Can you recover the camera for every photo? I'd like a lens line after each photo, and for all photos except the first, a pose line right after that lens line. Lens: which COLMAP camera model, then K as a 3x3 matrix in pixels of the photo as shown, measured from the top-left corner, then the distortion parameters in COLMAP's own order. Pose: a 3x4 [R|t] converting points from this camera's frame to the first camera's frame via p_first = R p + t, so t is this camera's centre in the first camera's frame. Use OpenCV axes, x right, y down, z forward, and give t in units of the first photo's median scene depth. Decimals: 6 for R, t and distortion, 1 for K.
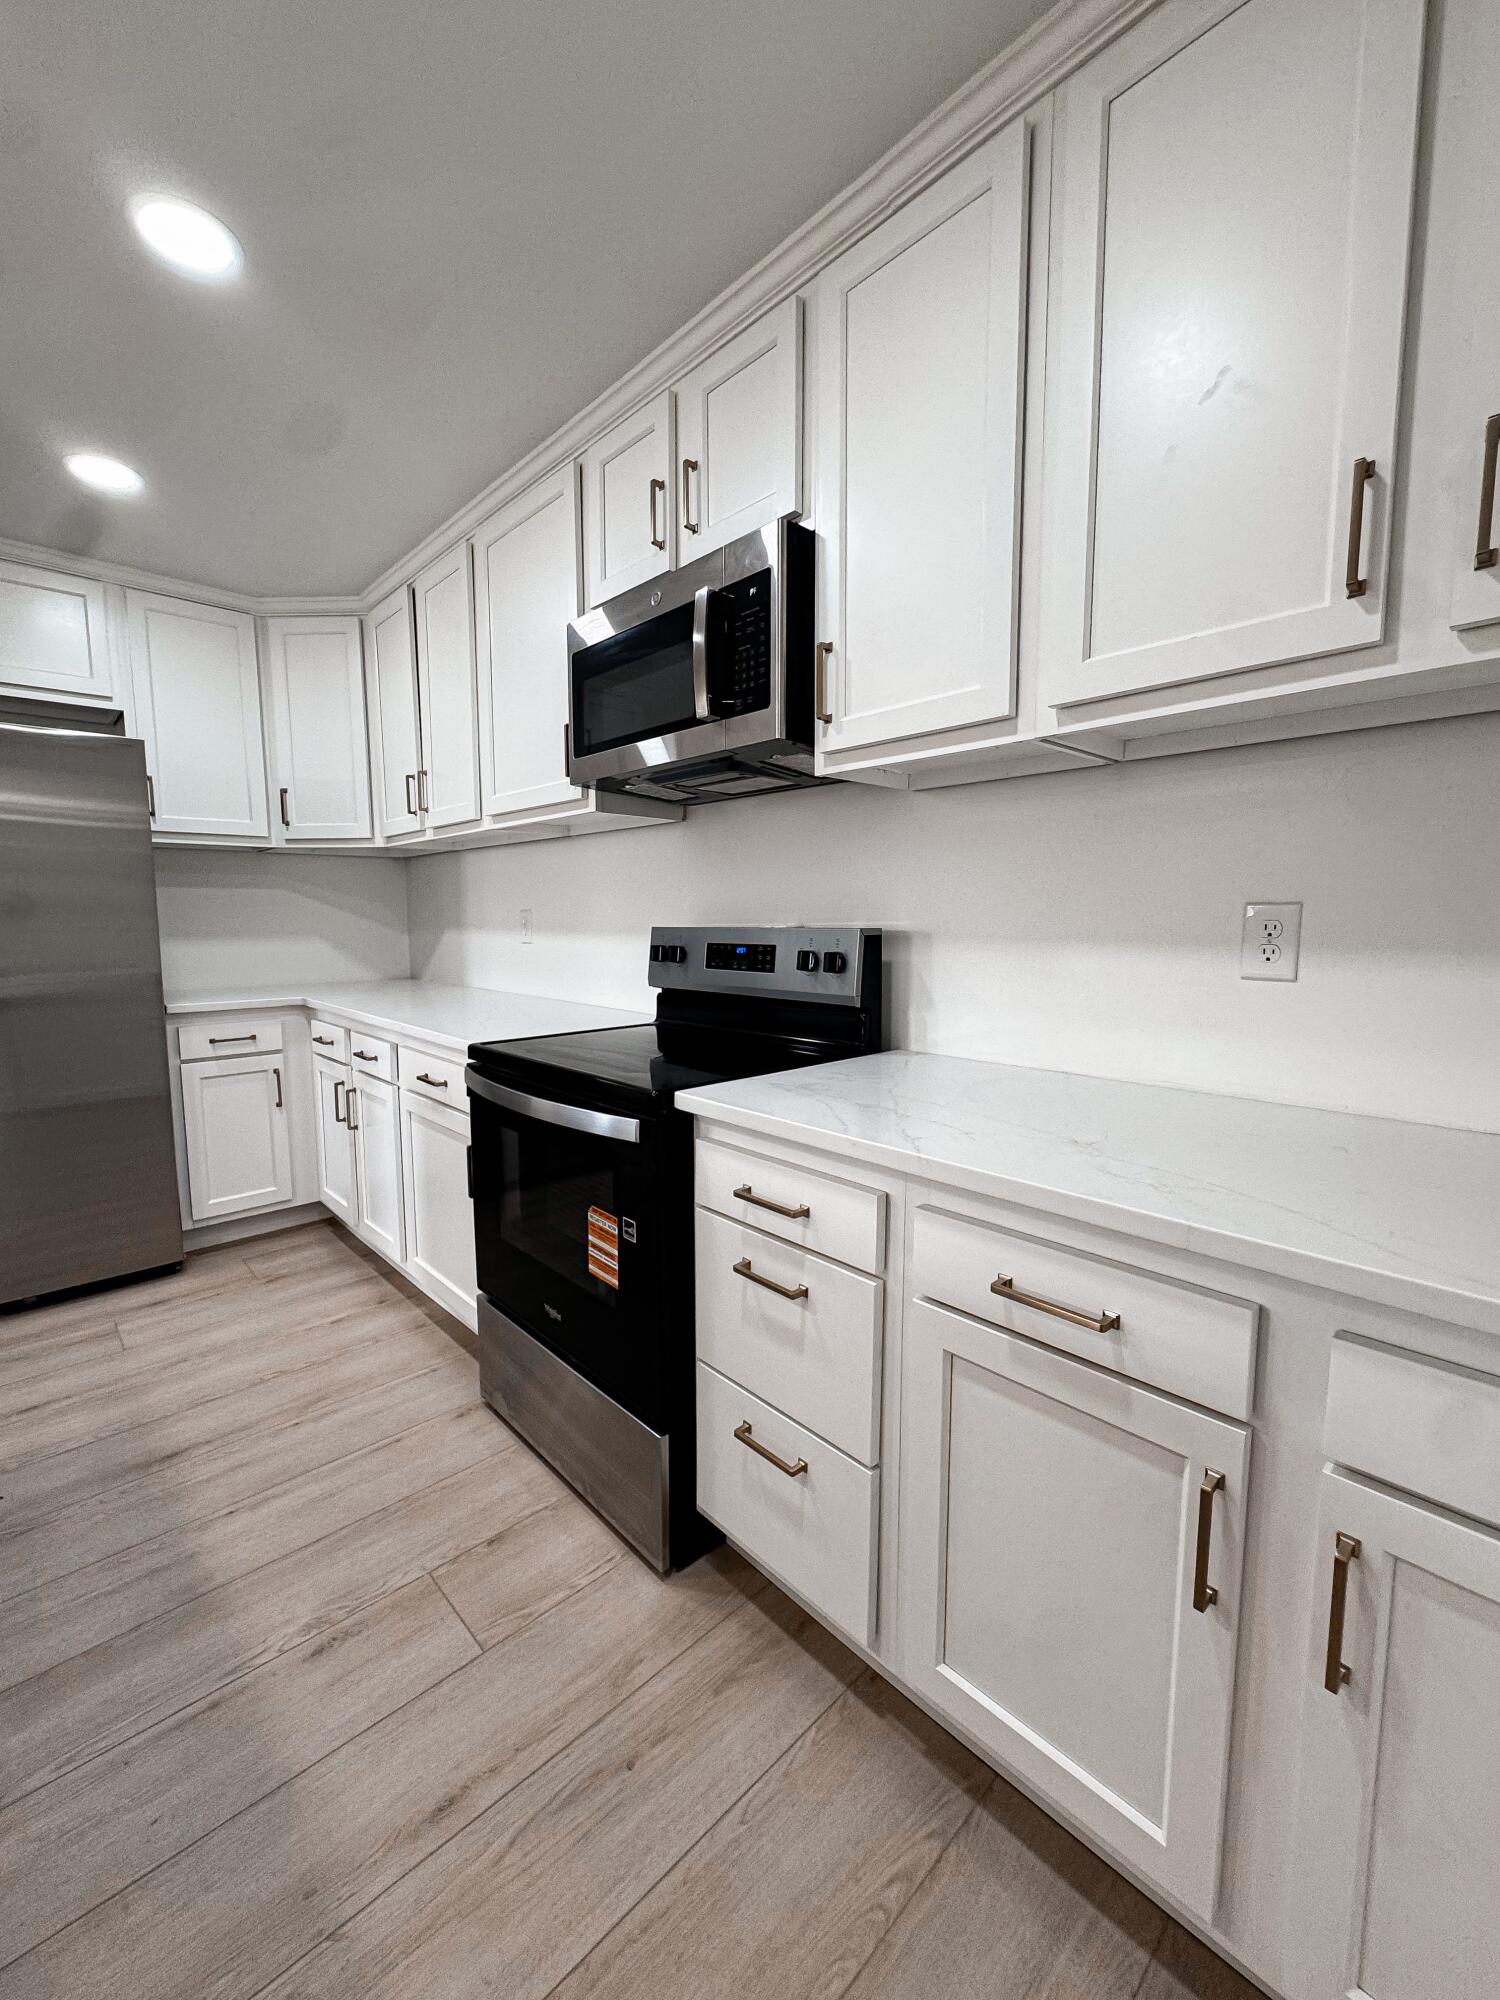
lens RADIAL K [[805.9, 0, 745.2], [0, 805.9, 999.1], [0, 0, 1]] dist [-0.003365, 0.000270]
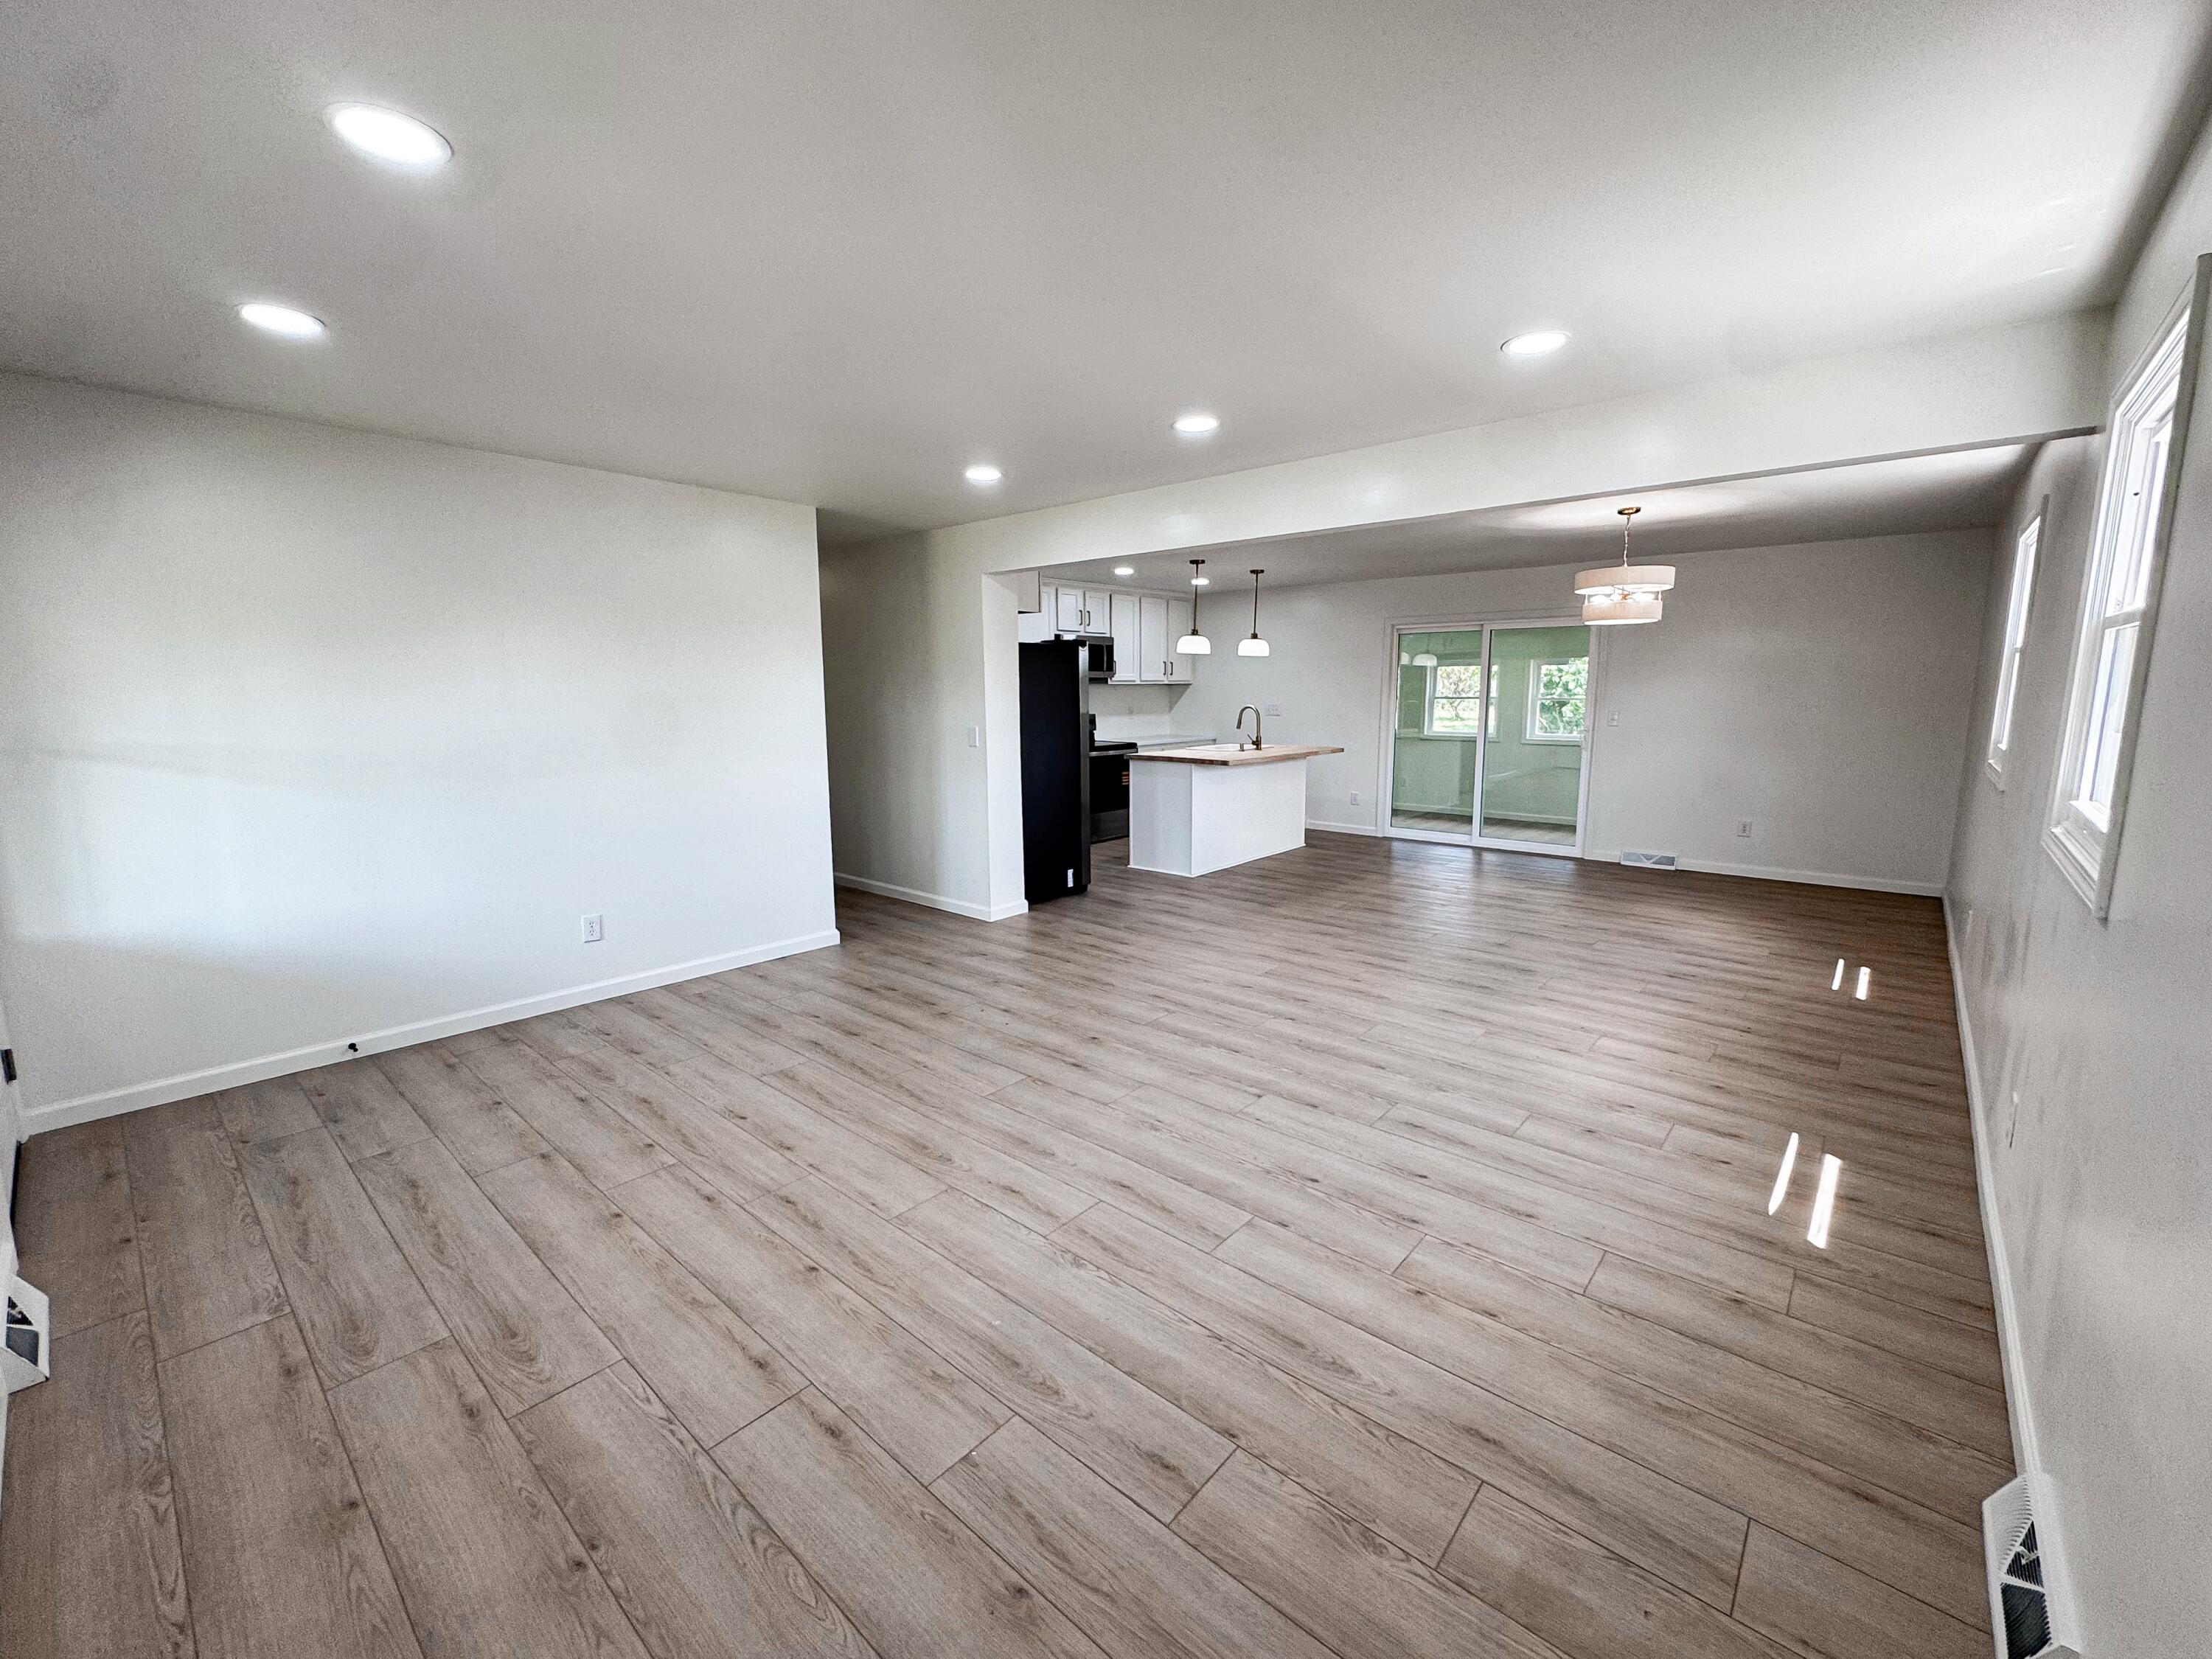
lens RADIAL K [[911.3, 0, 1105.6], [0, 911.3, 828.1], [0, 0, 1]] dist [-0.003529, 0.001031]
pose [[-0.095247, -0.151578, 0.983846, -5.105042], [0.106785, 0.981080, 0.161490, -0.280955], [-0.989710, 0.120441, -0.077259, 1.402024]]
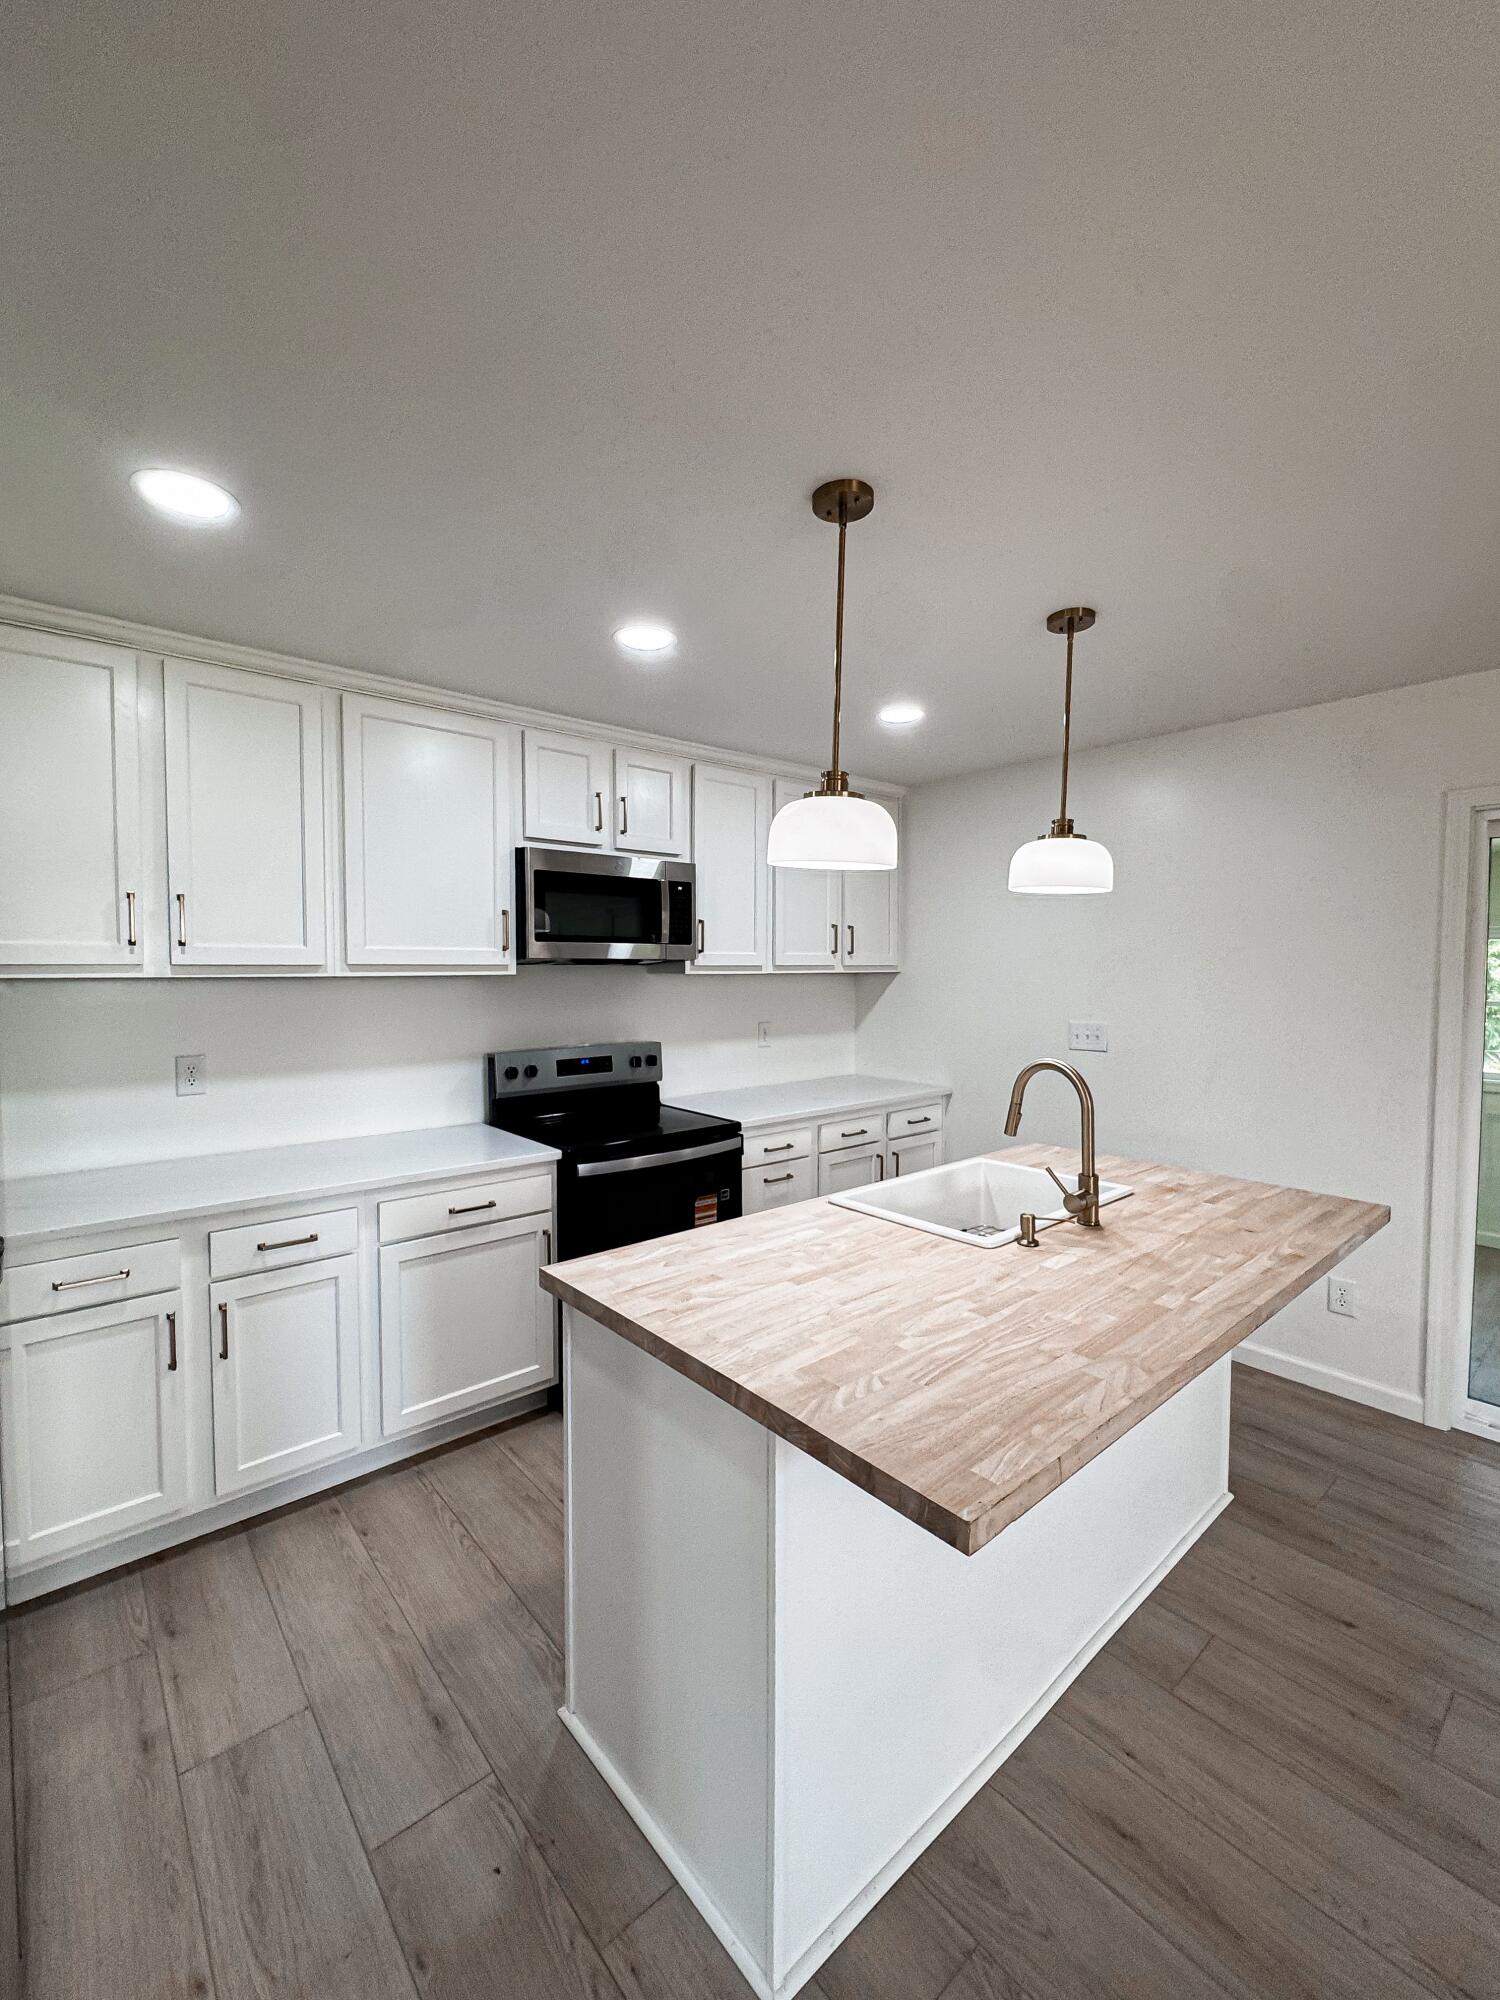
lens RADIAL K [[831.2, 0, 745.2], [0, 831.2, 1001.5], [0, 0, 1]] dist [-0.002438, 0.000003]
pose [[0.050144, -0.042817, 0.997824, -1.898511], [0.101533, 0.994123, 0.037556, -0.241653], [-0.993568, 0.099429, 0.054197, 0.649814]]
